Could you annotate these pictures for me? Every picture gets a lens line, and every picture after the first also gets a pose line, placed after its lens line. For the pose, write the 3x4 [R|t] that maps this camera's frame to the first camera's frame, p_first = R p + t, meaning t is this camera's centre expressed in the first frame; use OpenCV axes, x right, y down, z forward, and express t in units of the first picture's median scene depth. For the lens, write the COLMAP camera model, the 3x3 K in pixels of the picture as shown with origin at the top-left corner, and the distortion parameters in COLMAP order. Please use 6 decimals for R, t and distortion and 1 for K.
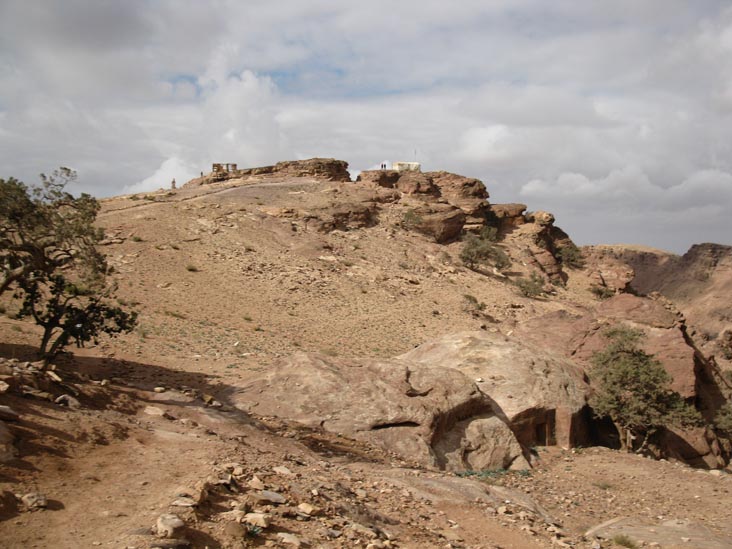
lens RADIAL K [[771.0, 0, 383.4], [0, 771.0, 275.1], [0, 0, 1]] dist [-0.204939, 0.235636]
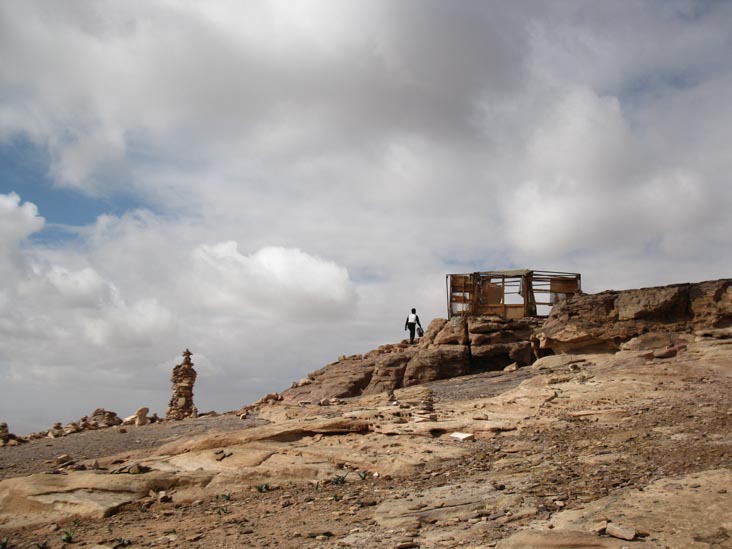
lens RADIAL K [[771.0, 0, 383.4], [0, 771.0, 275.1], [0, 0, 1]] dist [-0.204939, 0.235636]
pose [[0.919214, -0.045535, -0.391117, -0.168140], [-0.048596, 0.972578, -0.227442, -0.104720], [0.390748, 0.228075, 0.891795, 0.839687]]
